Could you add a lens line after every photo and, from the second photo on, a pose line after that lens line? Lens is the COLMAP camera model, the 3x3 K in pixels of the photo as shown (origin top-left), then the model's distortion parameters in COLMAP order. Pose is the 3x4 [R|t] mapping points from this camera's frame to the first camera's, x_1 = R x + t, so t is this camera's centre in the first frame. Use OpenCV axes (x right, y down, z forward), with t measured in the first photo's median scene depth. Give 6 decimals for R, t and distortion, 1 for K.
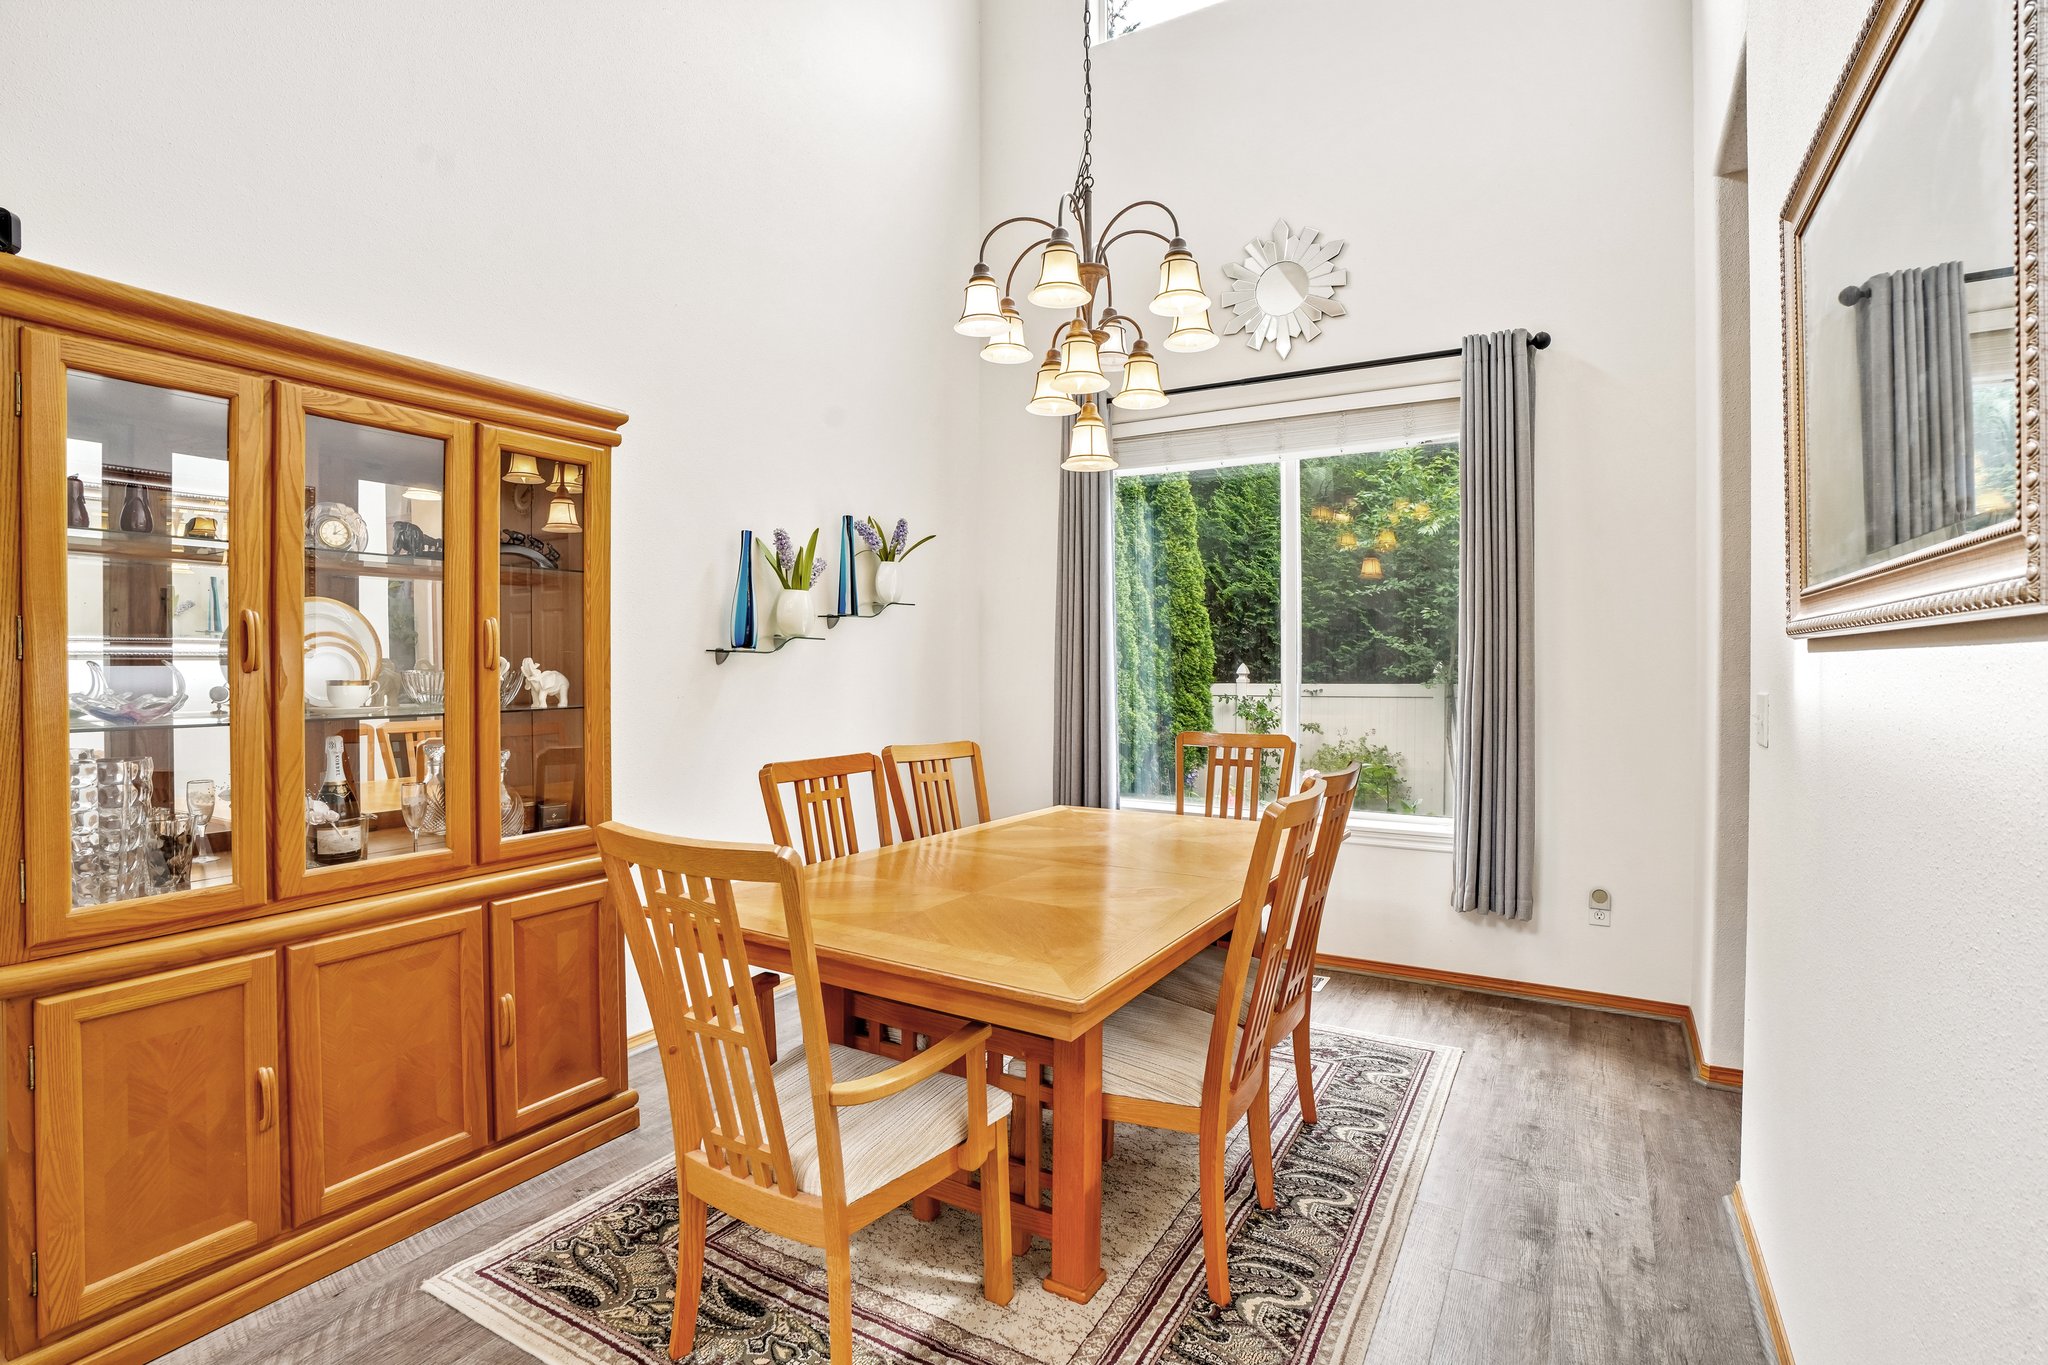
lens RADIAL K [[971.7, 0, 1020.1], [0, 971.7, 680.7], [0, 0, 1]] dist [-0.077468, 0.027712]
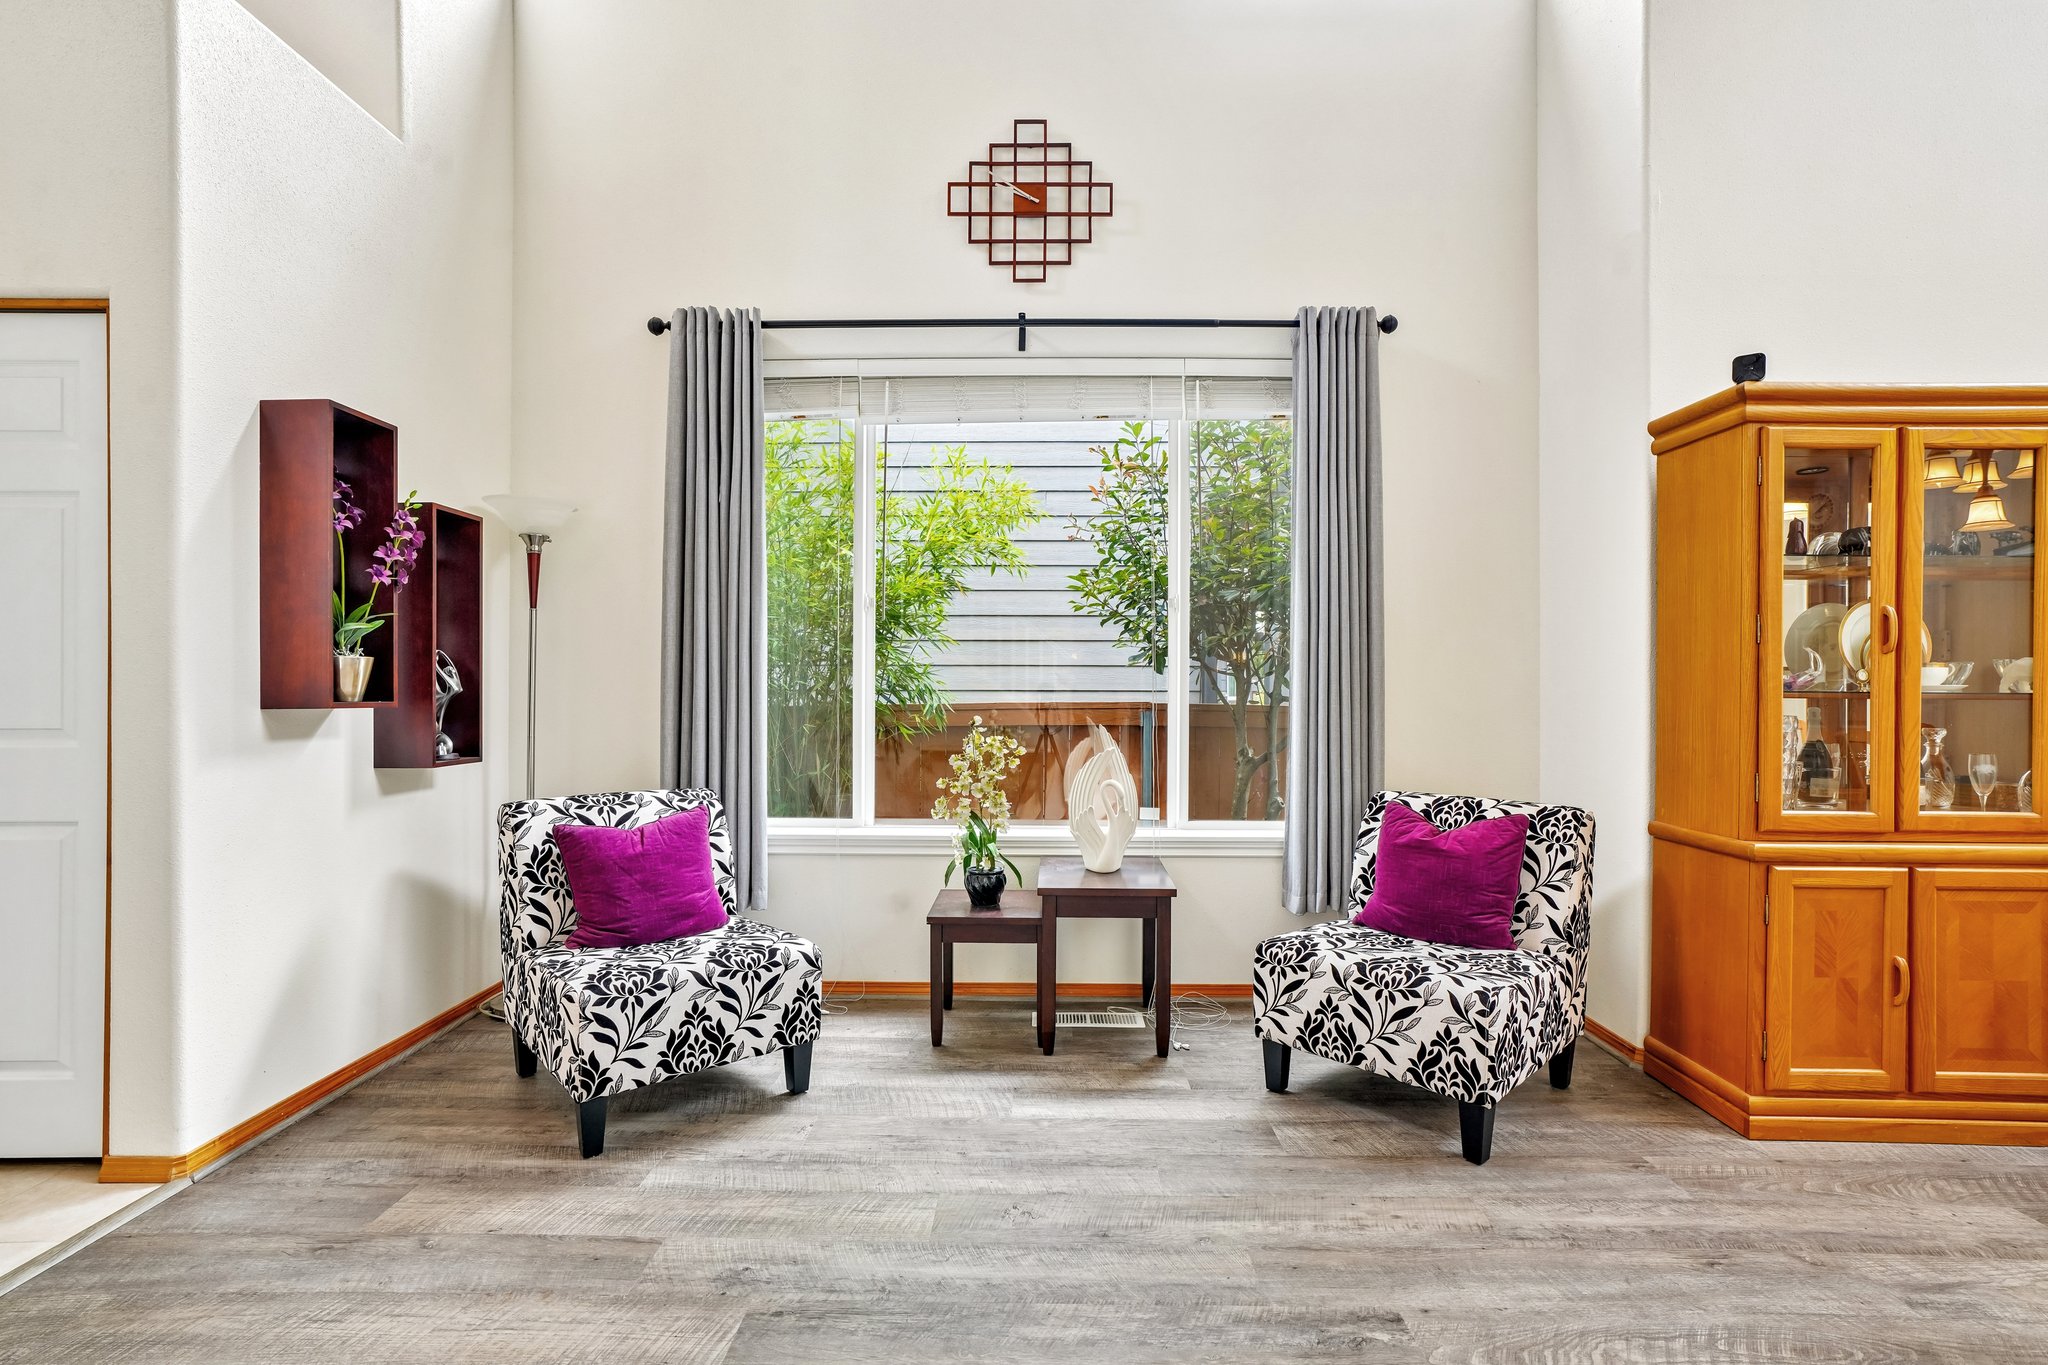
lens RADIAL K [[942.7, 0, 1025.5], [0, 942.7, 687.5], [0, 0, 1]] dist [-0.044802, 0.027581]
pose [[0.497225, 0.003481, -0.867615, -0.285307], [-0.019903, 0.999775, -0.007395, 0.071249], [0.867393, 0.020945, 0.497182, -0.678641]]
